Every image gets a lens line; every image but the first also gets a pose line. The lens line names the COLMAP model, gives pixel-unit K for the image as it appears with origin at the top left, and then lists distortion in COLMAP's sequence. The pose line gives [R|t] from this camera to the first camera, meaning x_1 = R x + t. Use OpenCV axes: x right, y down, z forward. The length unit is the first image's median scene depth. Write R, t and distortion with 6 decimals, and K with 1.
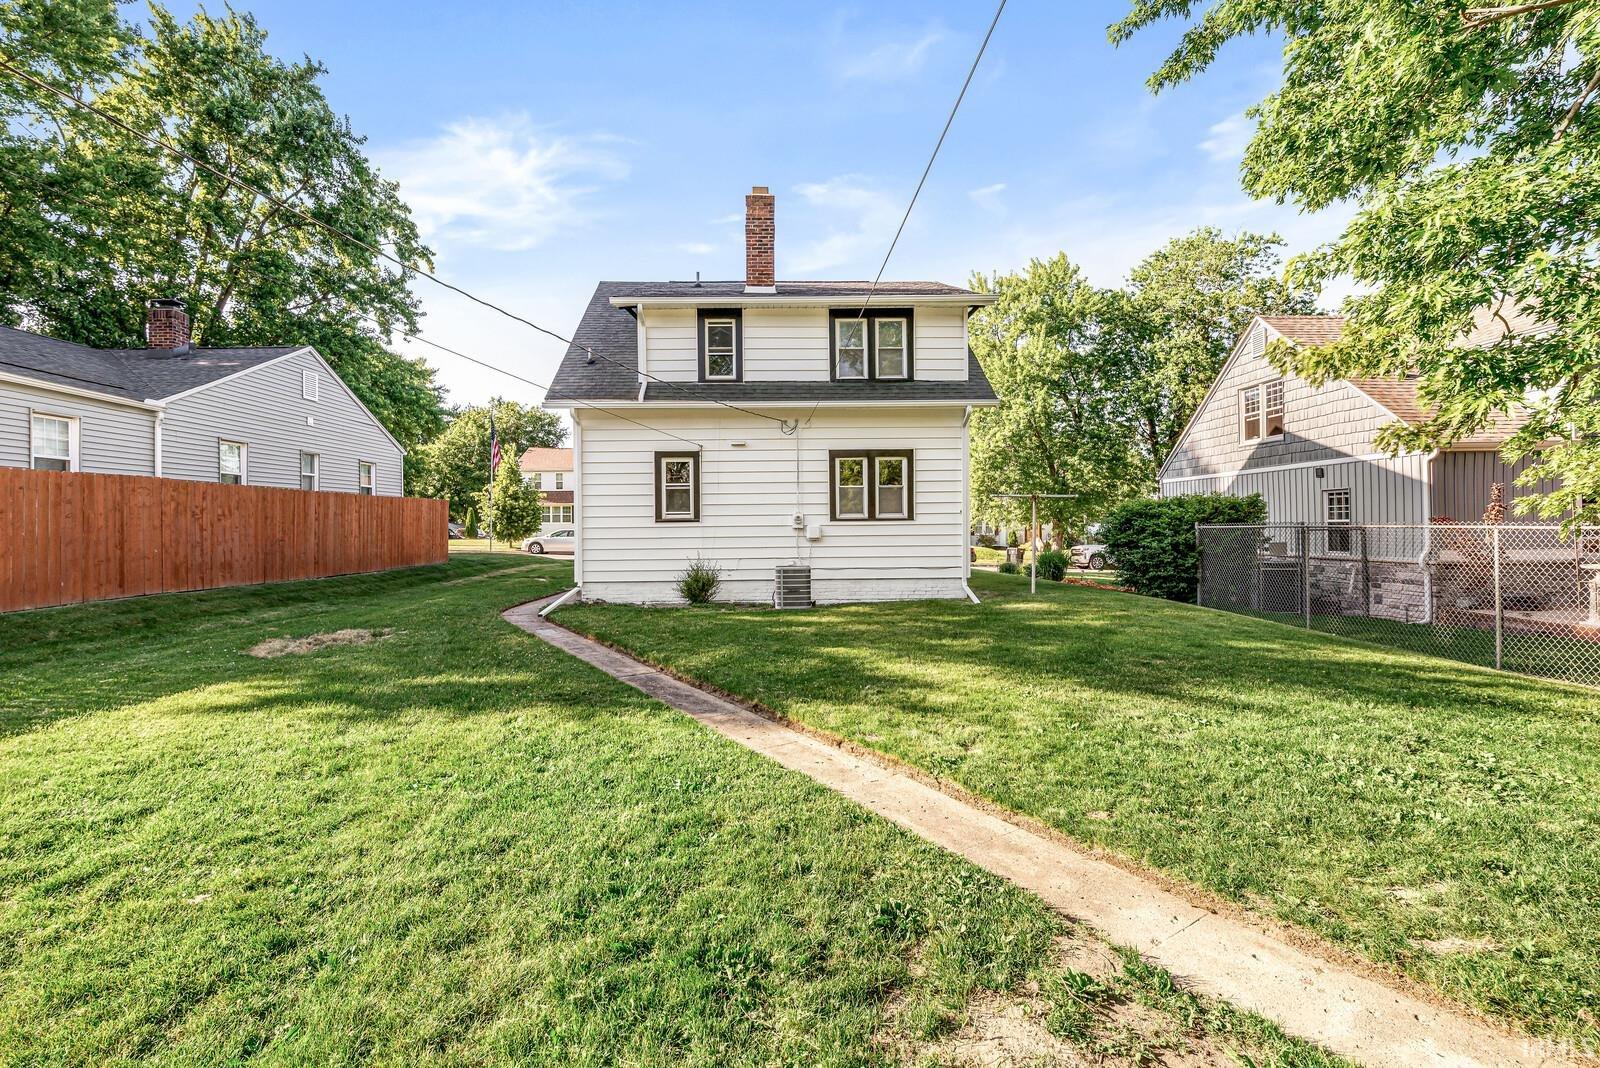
lens RADIAL K [[684.3, 0, 801.1], [0, 684.3, 524.5], [0, 0, 1]] dist [0.003634, -0.000579]
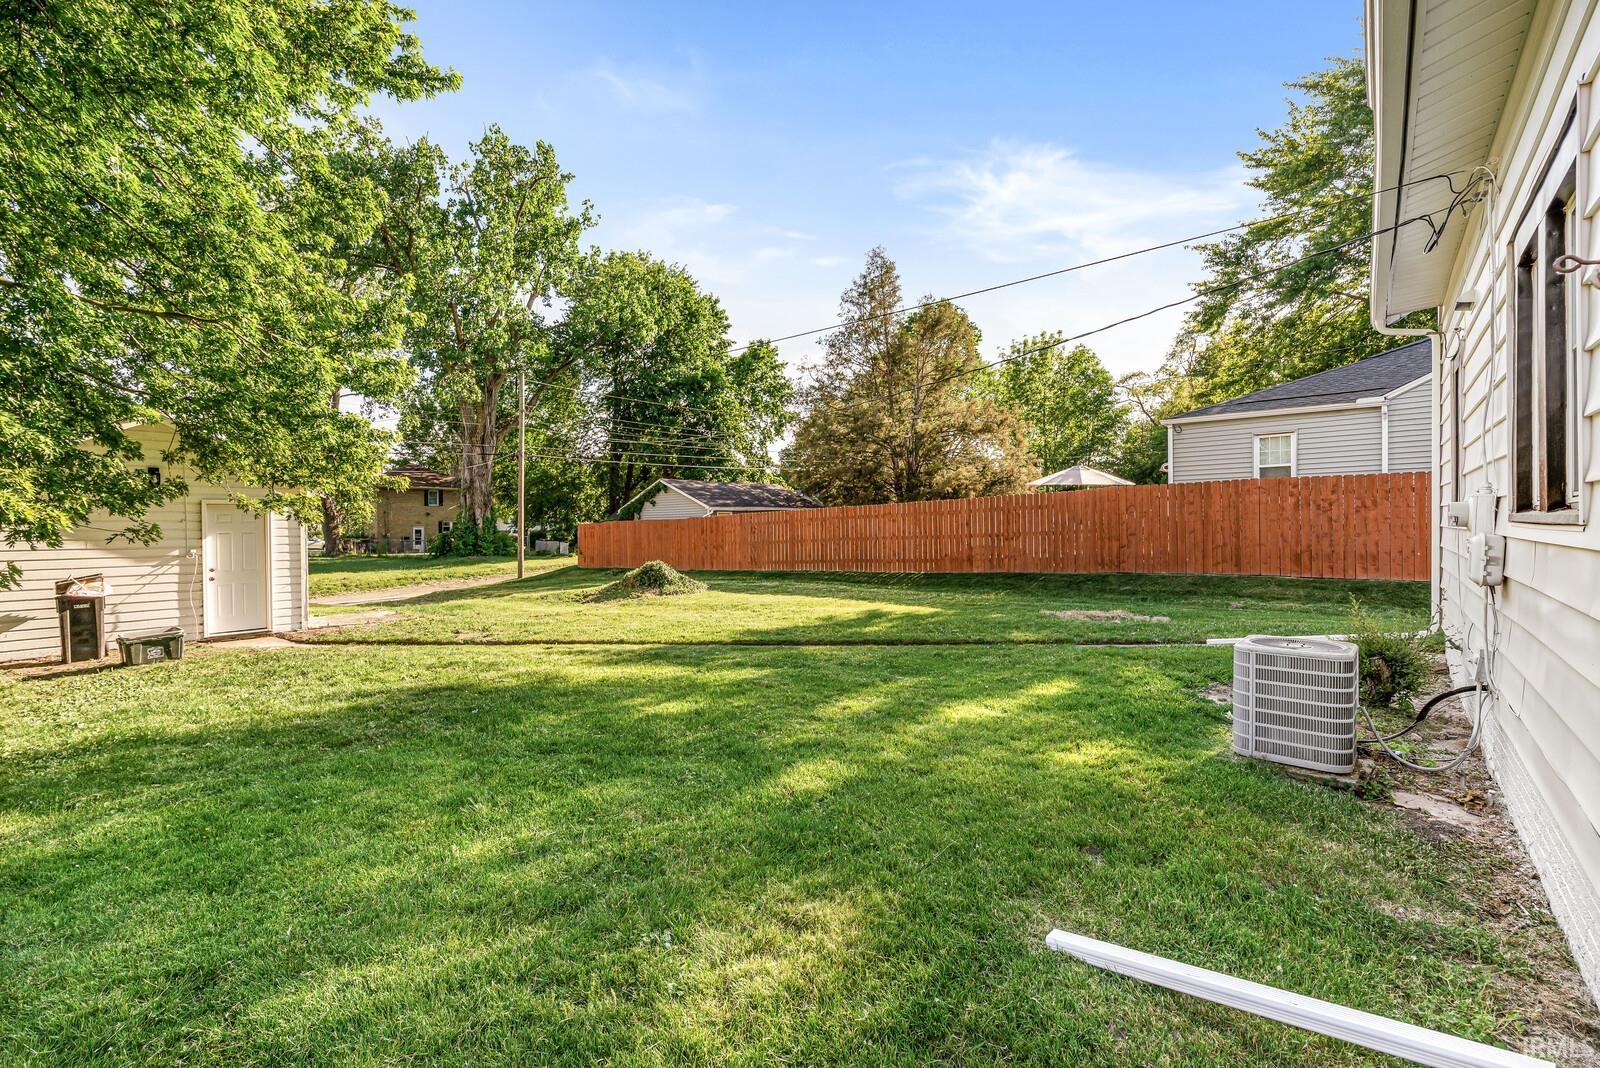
lens RADIAL K [[684.3, 0, 799.0], [0, 684.3, 533.4], [0, 0, 1]] dist [0.003634, -0.000579]
pose [[-0.692167, 0.021136, -0.721427, 0.446429], [0.017155, 0.999770, 0.012832, -0.001284], [0.721533, -0.003495, -0.692371, 1.147562]]
